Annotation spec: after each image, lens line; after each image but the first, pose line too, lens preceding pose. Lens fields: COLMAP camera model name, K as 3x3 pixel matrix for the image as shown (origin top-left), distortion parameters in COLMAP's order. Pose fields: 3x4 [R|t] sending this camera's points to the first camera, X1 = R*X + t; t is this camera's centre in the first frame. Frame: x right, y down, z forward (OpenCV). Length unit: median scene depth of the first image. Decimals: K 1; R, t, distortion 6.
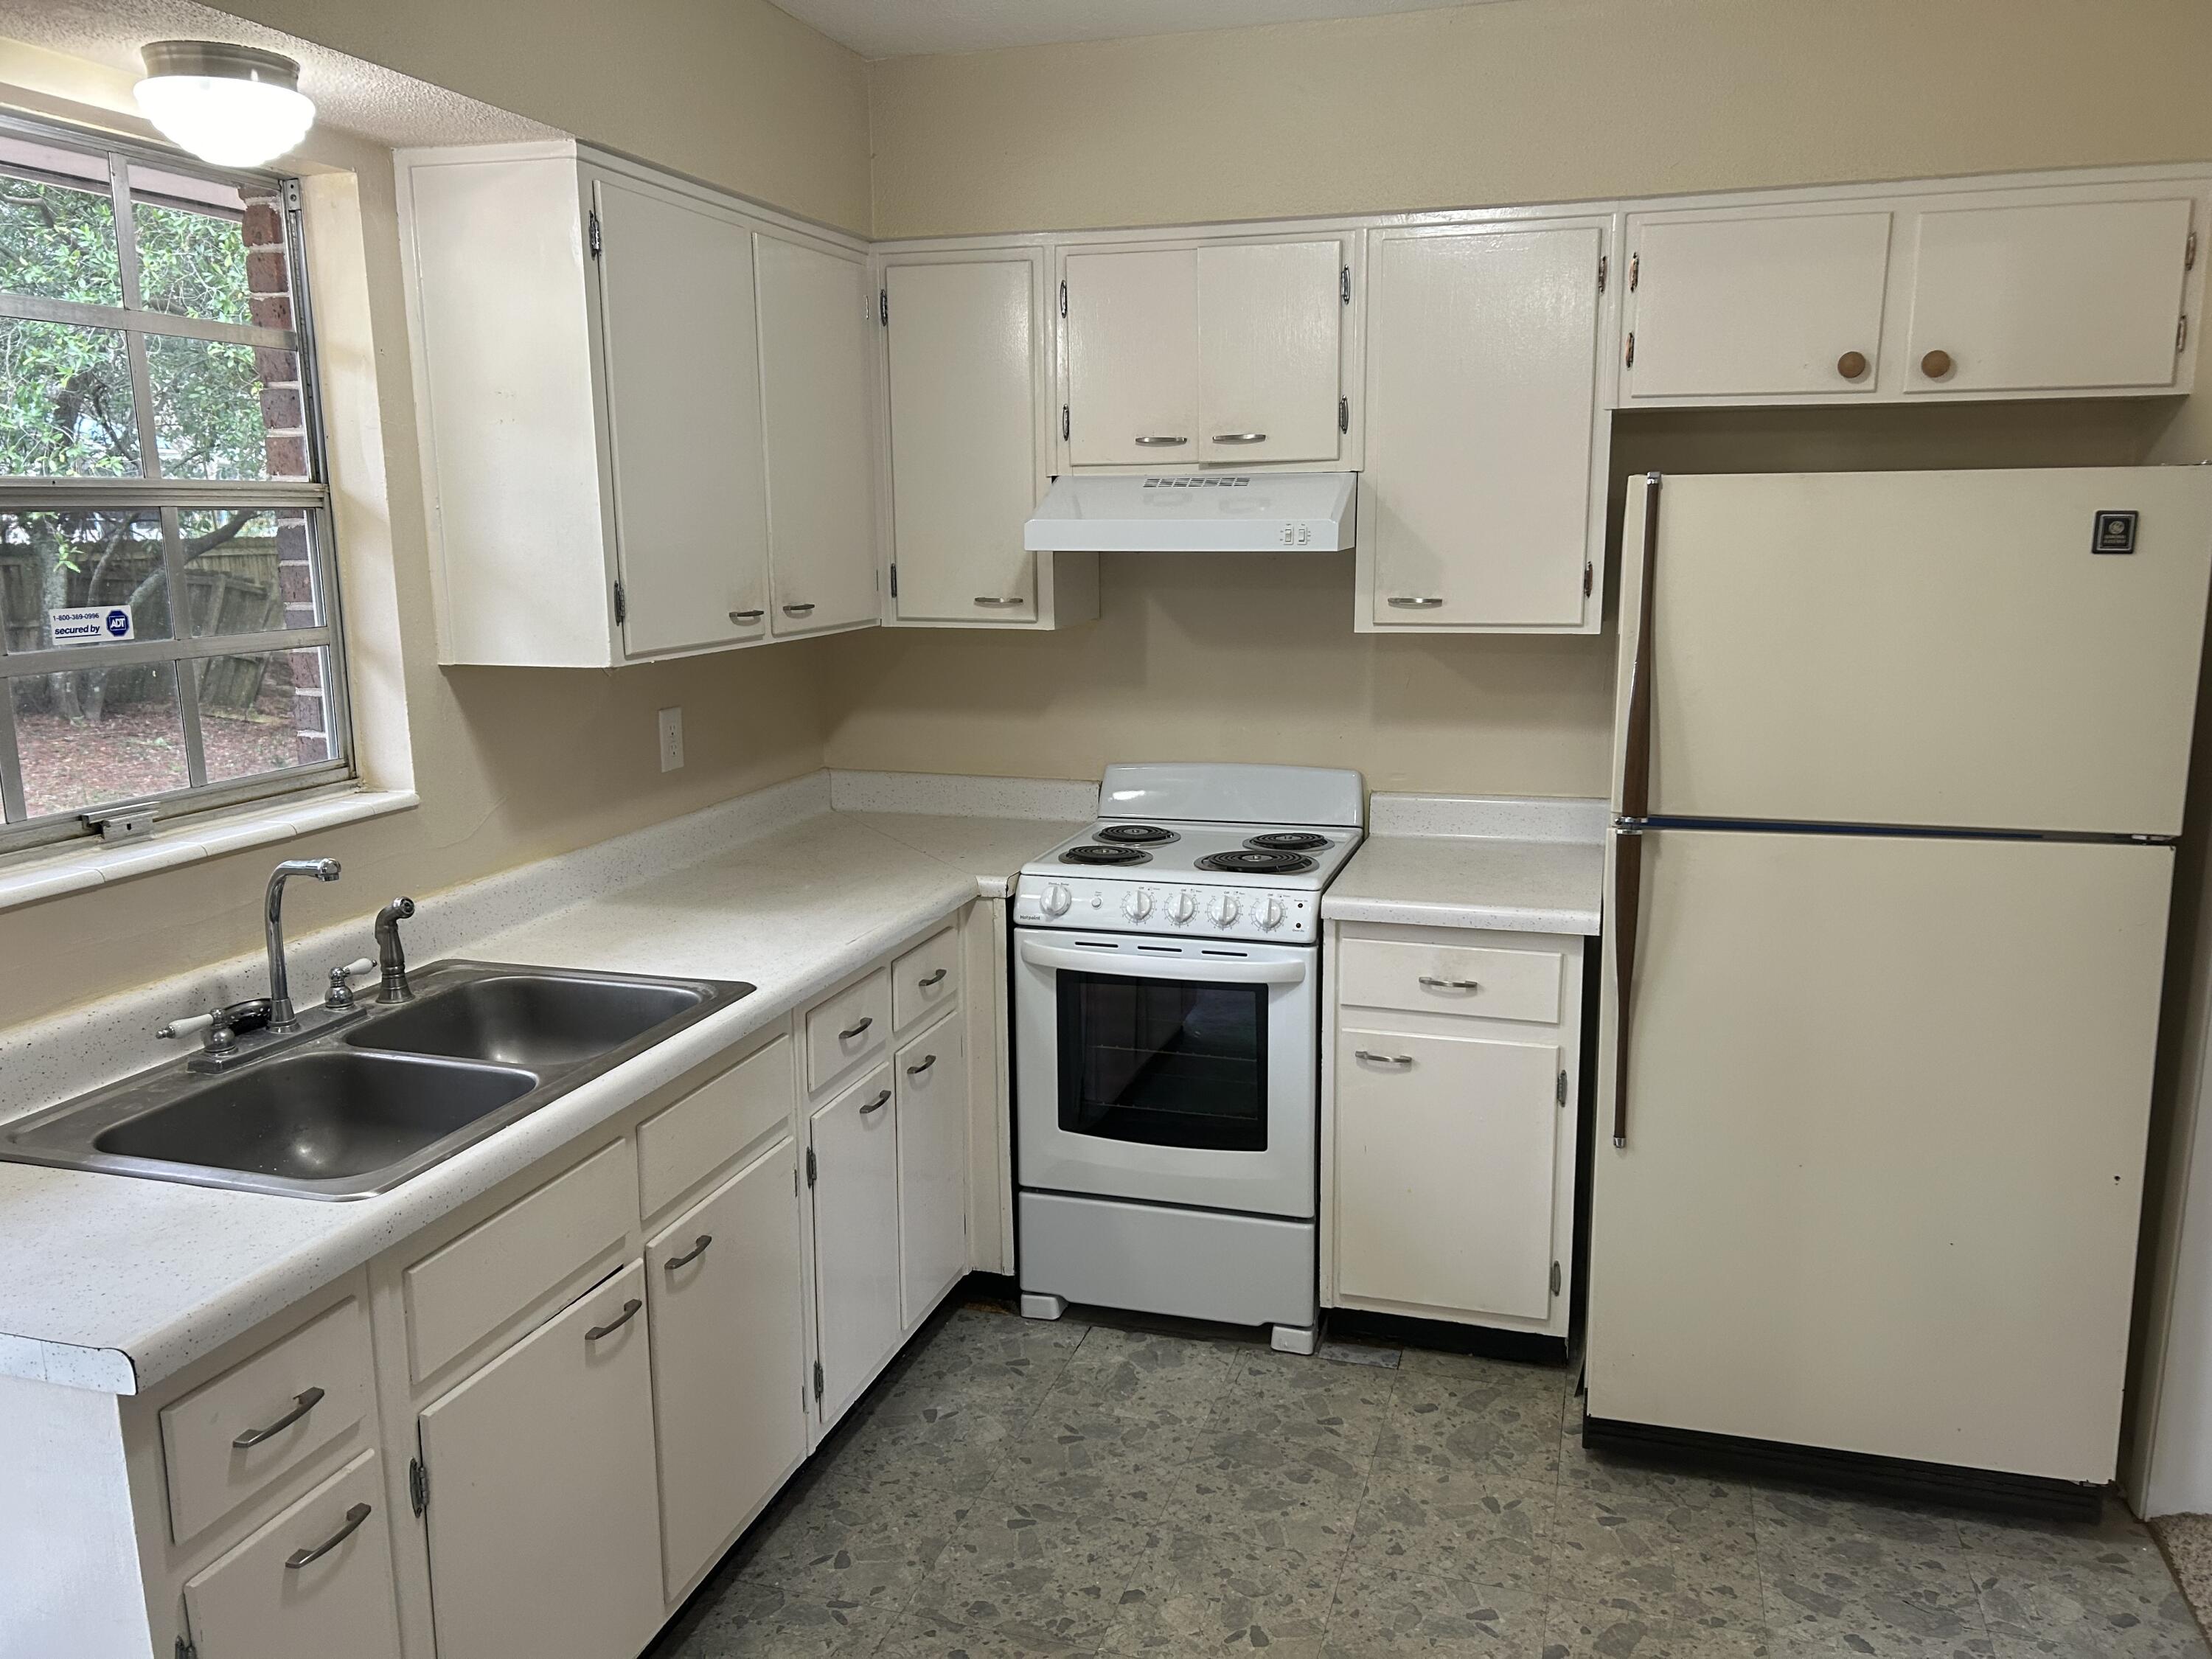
lens RADIAL K [[1664.2, 0, 1109.6], [0, 1664.2, 837.8], [0, 0, 1]] dist [0.055117, -0.059217]
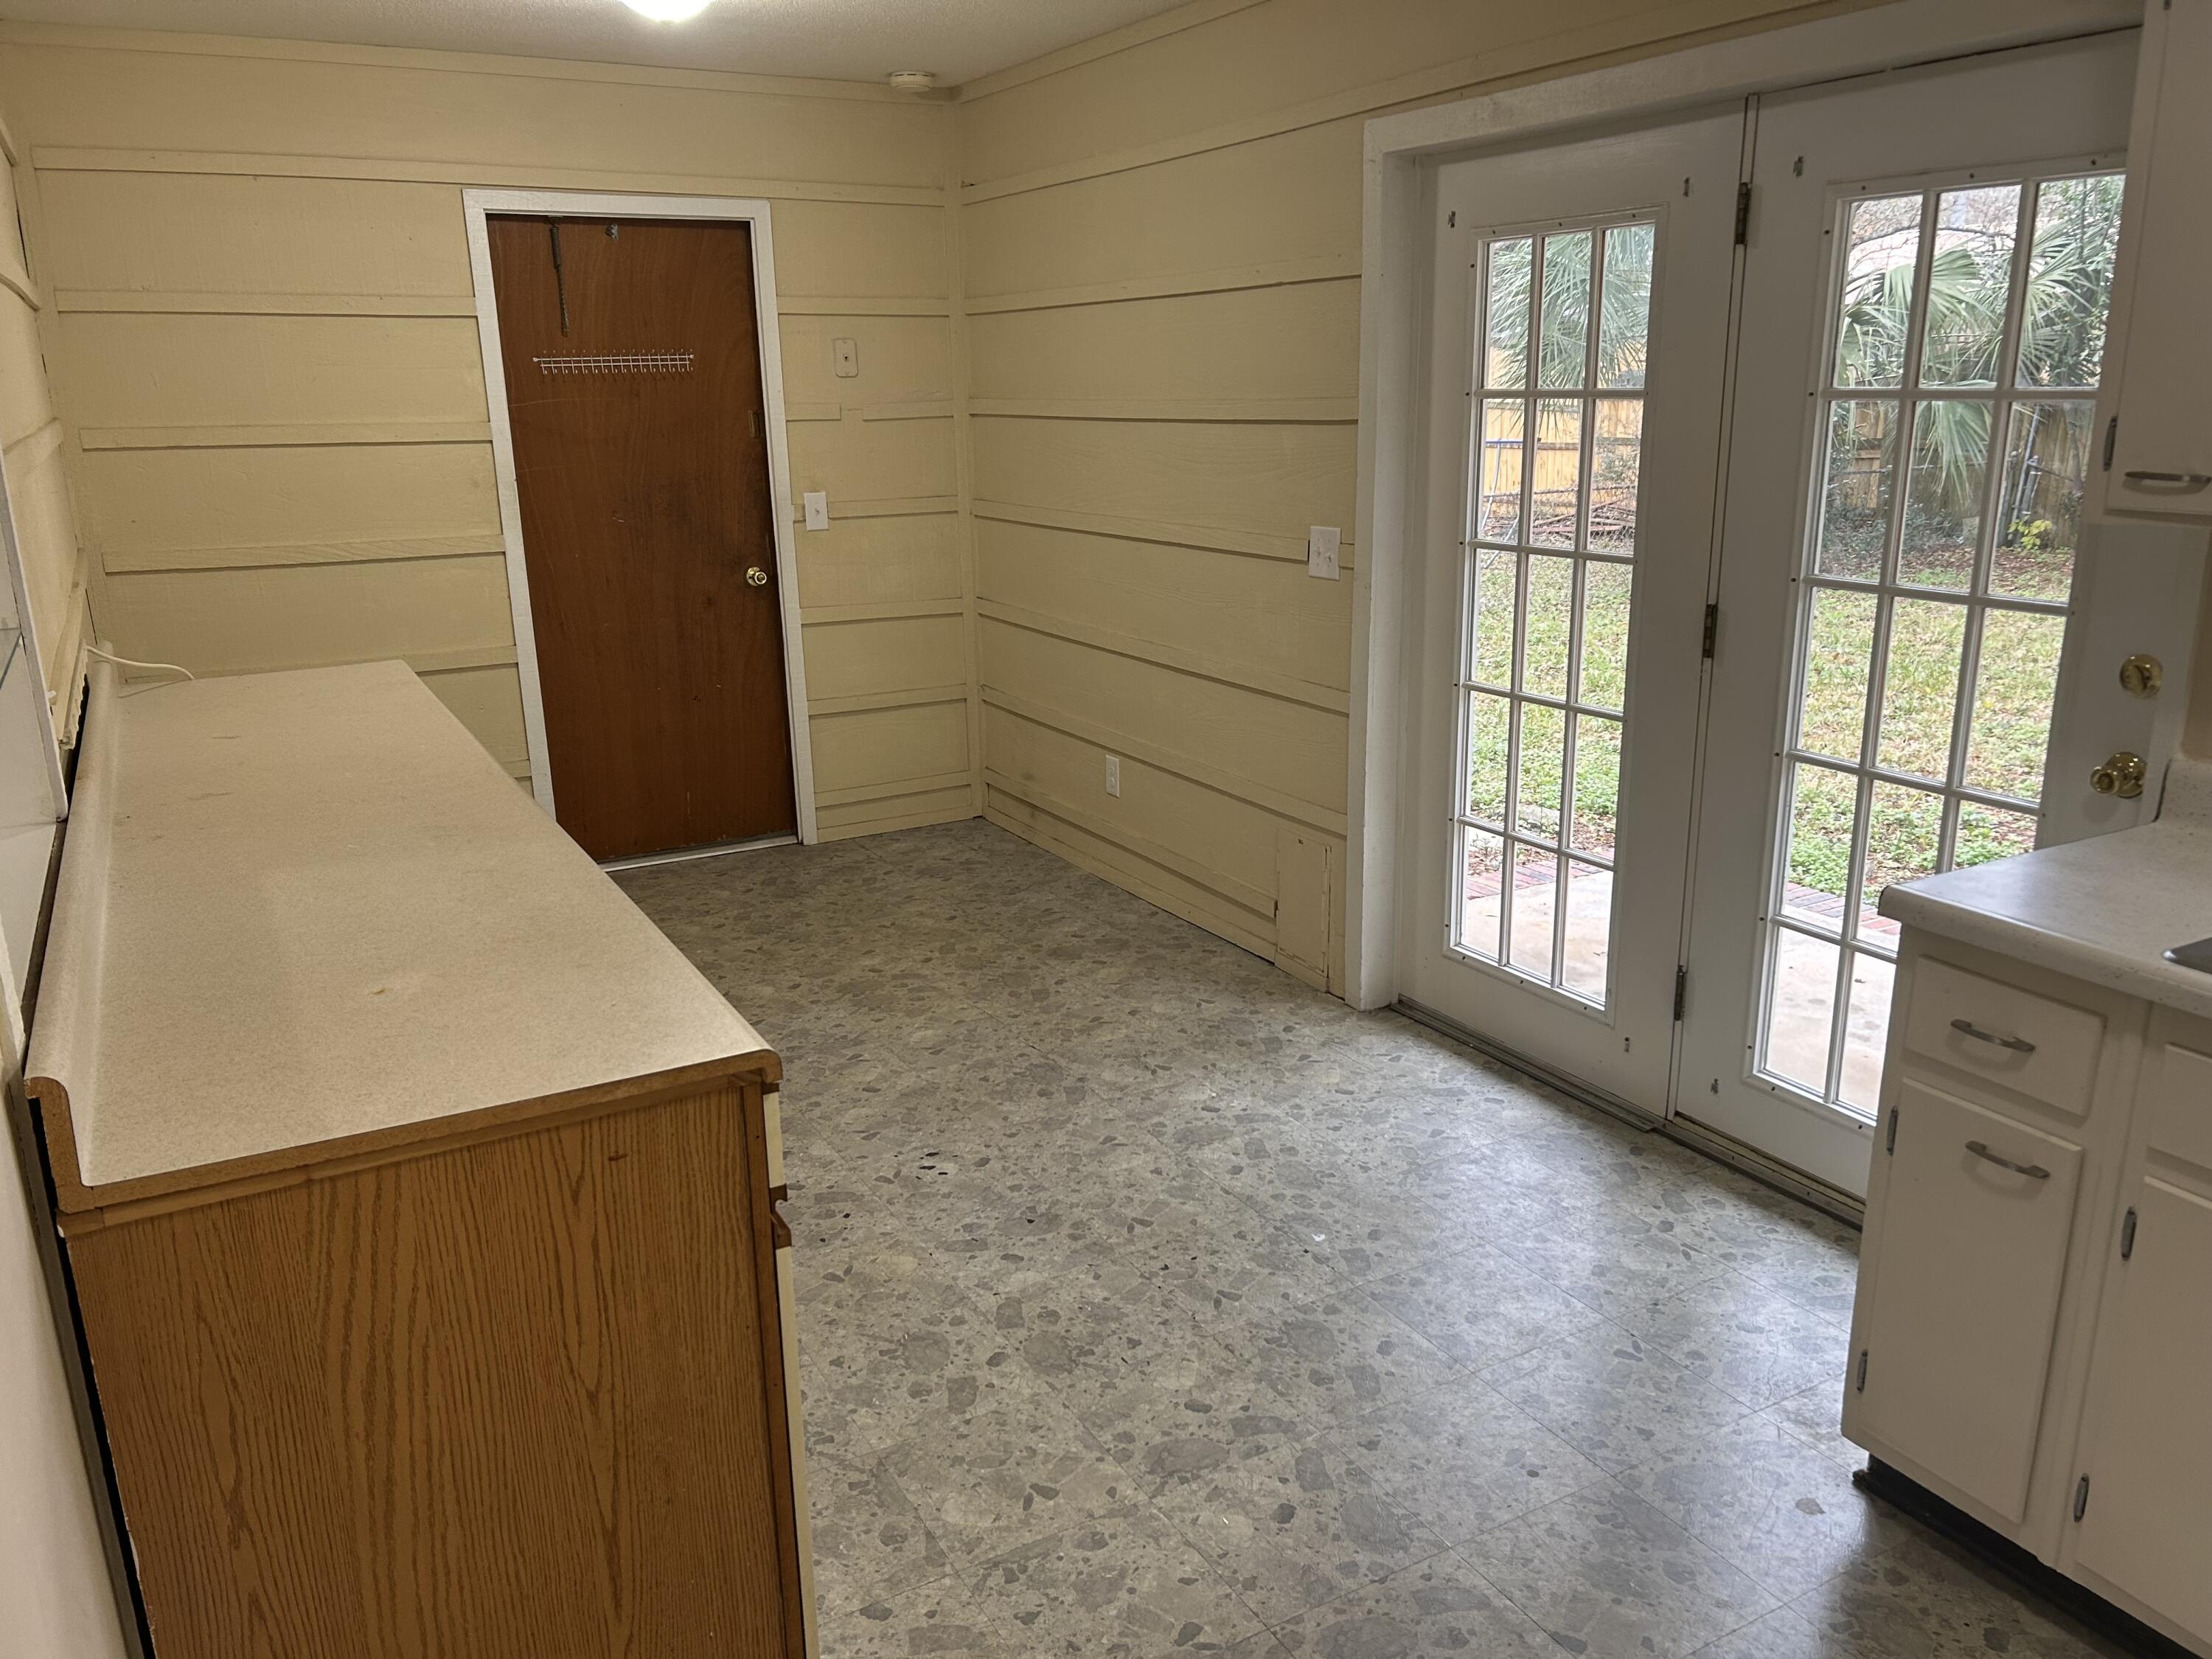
lens RADIAL K [[1665.8, 0, 1102.0], [0, 1665.8, 848.3], [0, 0, 1]] dist [0.047437, -0.054672]
pose [[-0.692780, 0.217465, -0.687579, 0.446022], [-0.118702, 0.906058, 0.406164, -0.123101], [0.711313, 0.362999, -0.601885, 0.654539]]
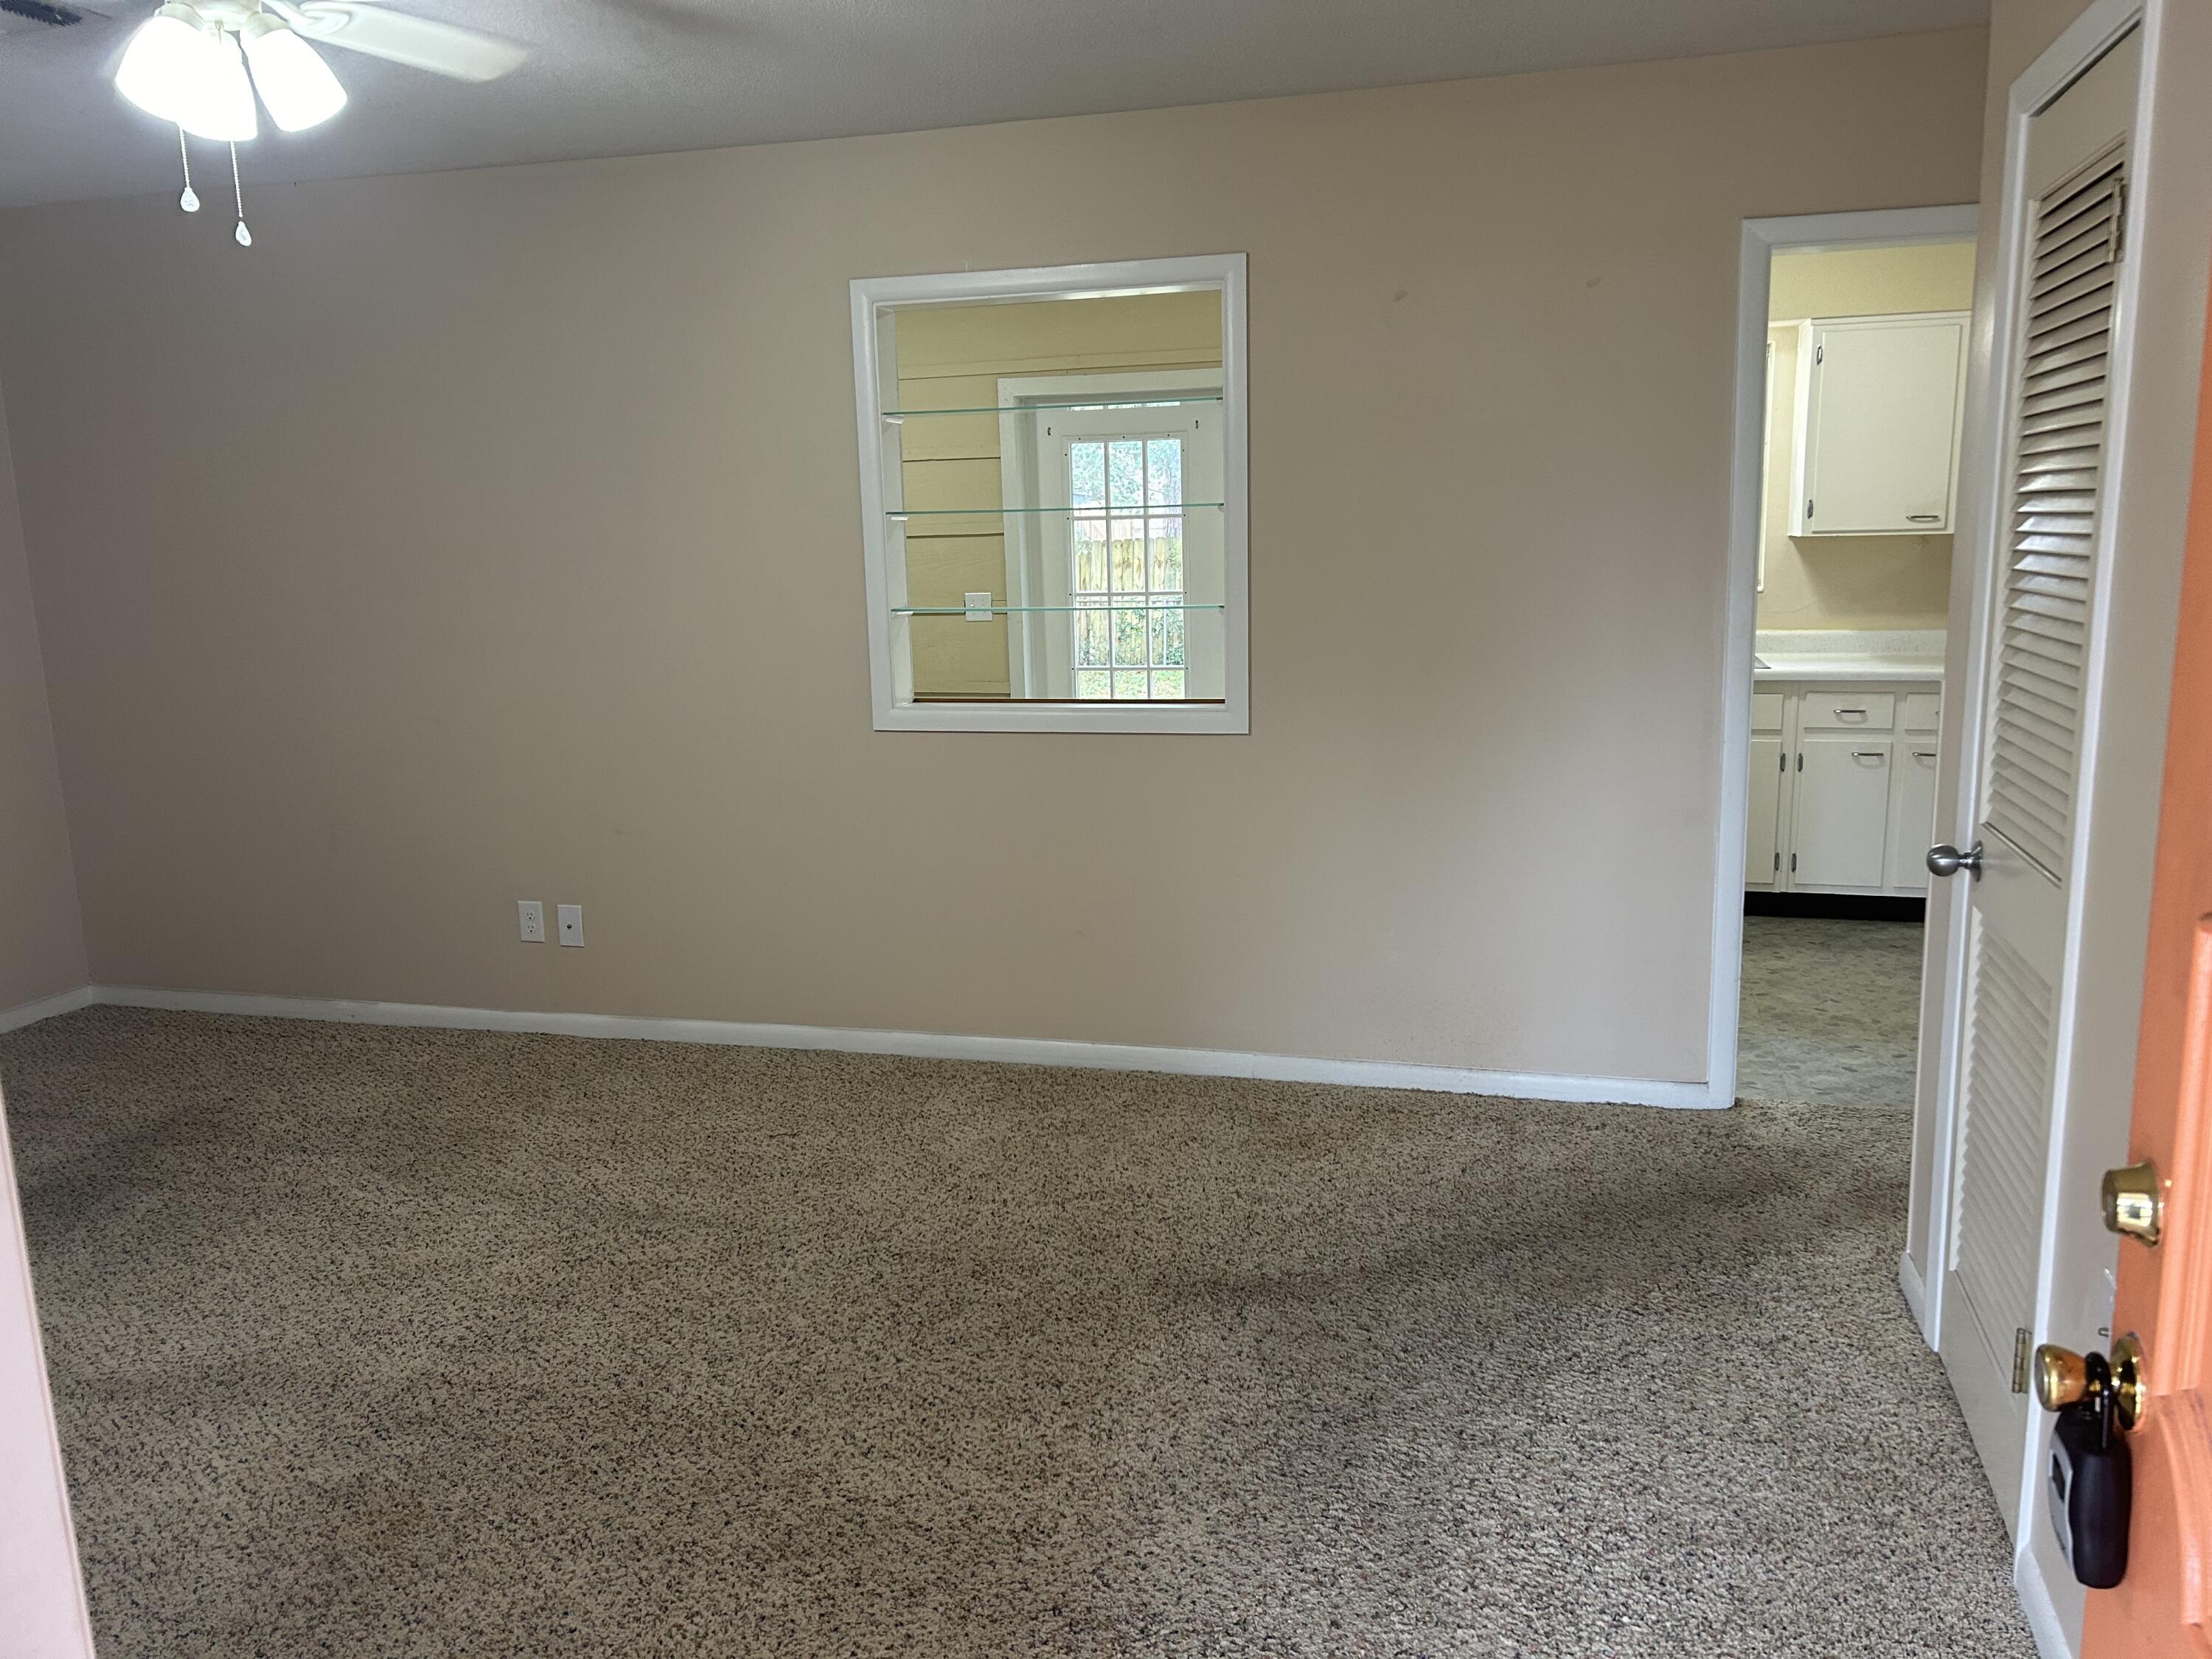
lens RADIAL K [[1664.2, 0, 1109.6], [0, 1664.2, 837.8], [0, 0, 1]] dist [0.055117, -0.059217]
pose [[0.024037, 0.194440, -0.980620, 1.798713], [-0.170486, 0.967332, 0.187626, 0.027321], [0.985067, 0.162672, 0.056401, -0.022576]]
